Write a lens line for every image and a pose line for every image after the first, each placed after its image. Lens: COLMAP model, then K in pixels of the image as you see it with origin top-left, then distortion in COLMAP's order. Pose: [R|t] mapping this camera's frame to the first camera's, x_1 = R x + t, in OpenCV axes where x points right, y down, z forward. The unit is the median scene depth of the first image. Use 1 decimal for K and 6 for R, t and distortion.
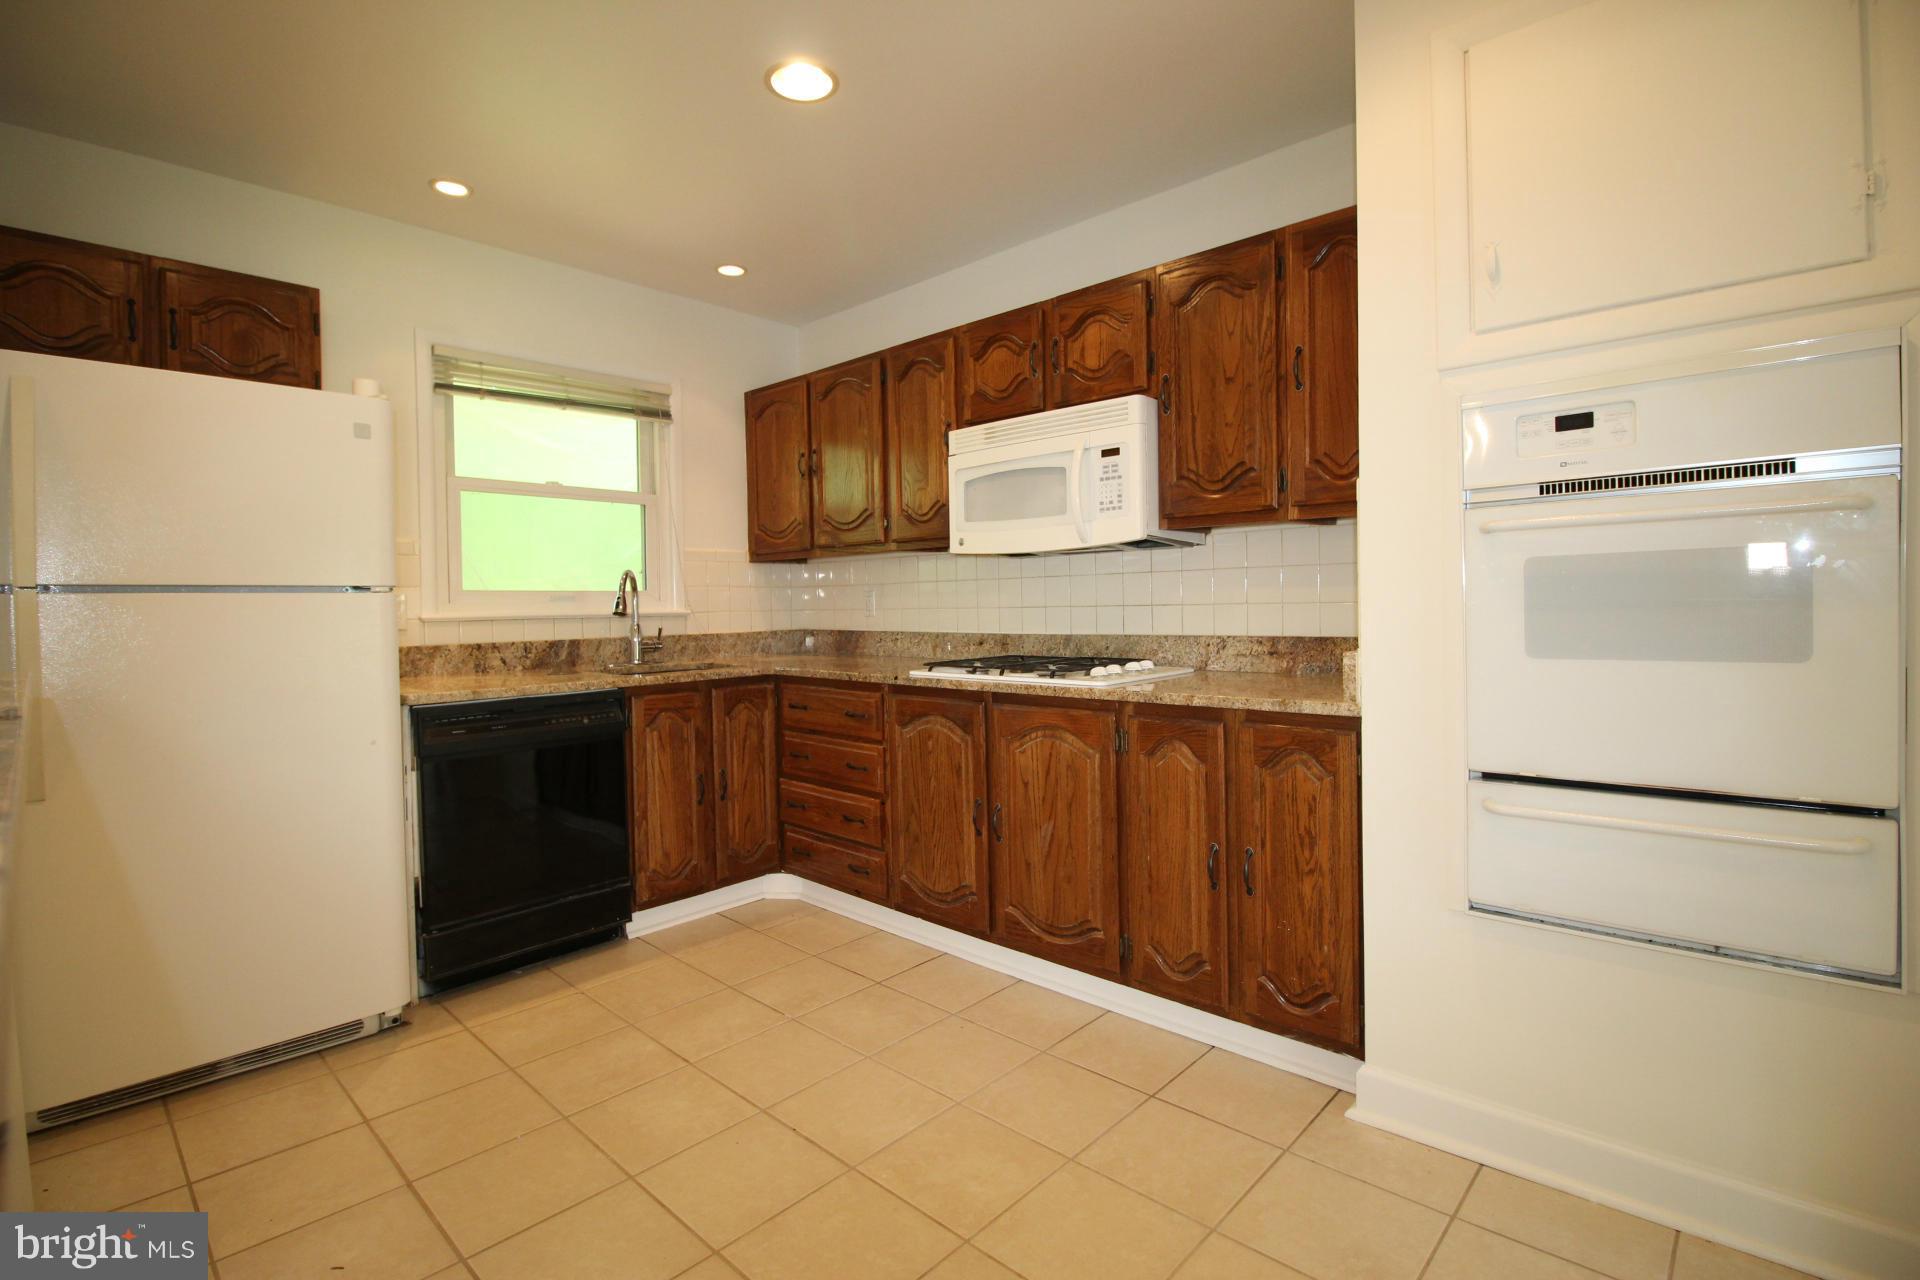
lens RADIAL K [[889.5, 0, 955.8], [0, 889.5, 626.3], [0, 0, 1]] dist [-0.001084, -0.012475]
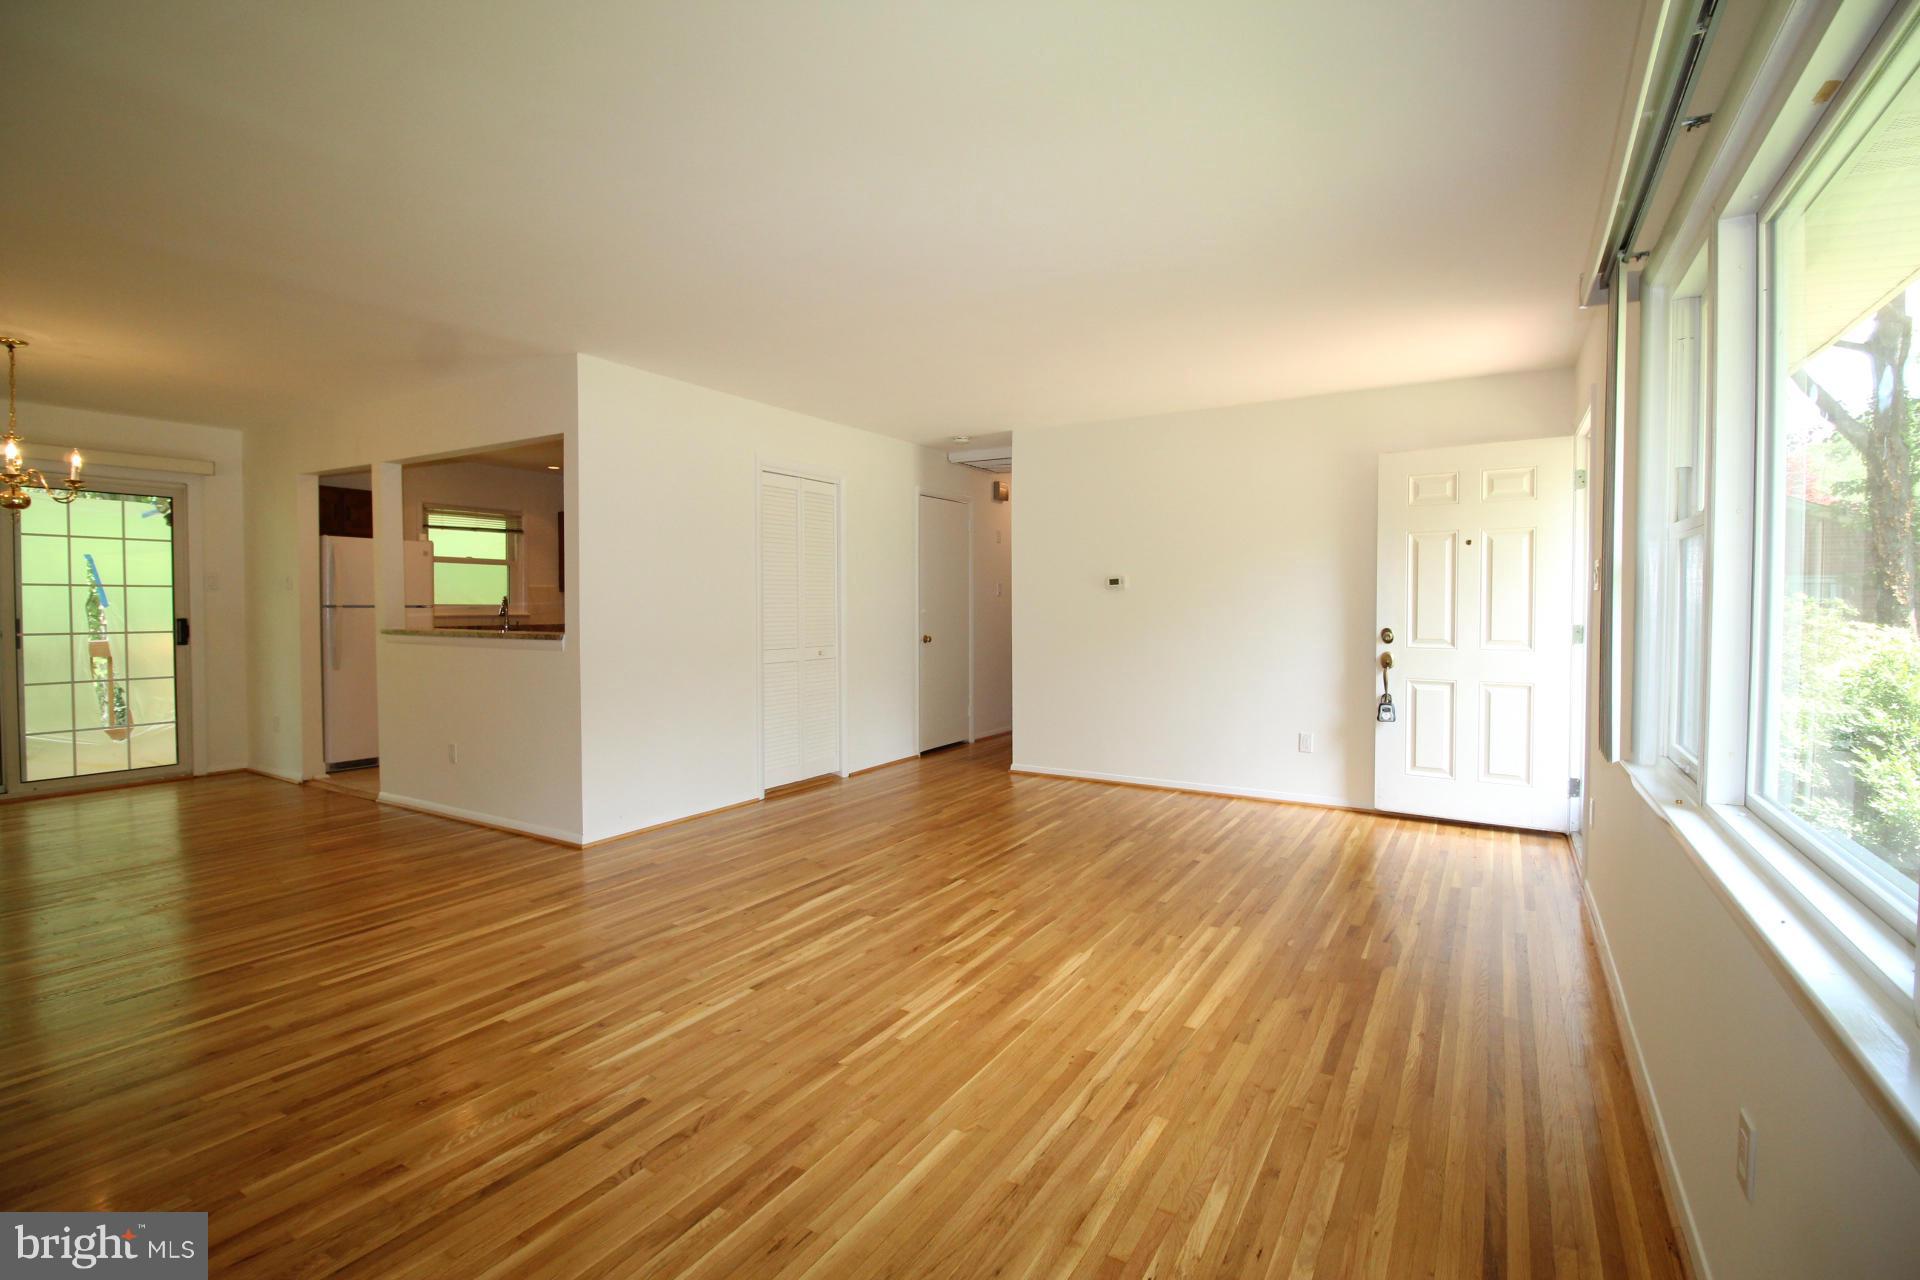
lens RADIAL K [[884.5, 0, 955.5], [0, 884.5, 620.9], [0, 0, 1]] dist [-0.001270, -0.014126]
pose [[0.977891, 0.015260, 0.208559, 0.350866], [-0.013516, 0.999861, -0.009782, 0.010152], [-0.208680, 0.006747, 0.977961, -1.728464]]
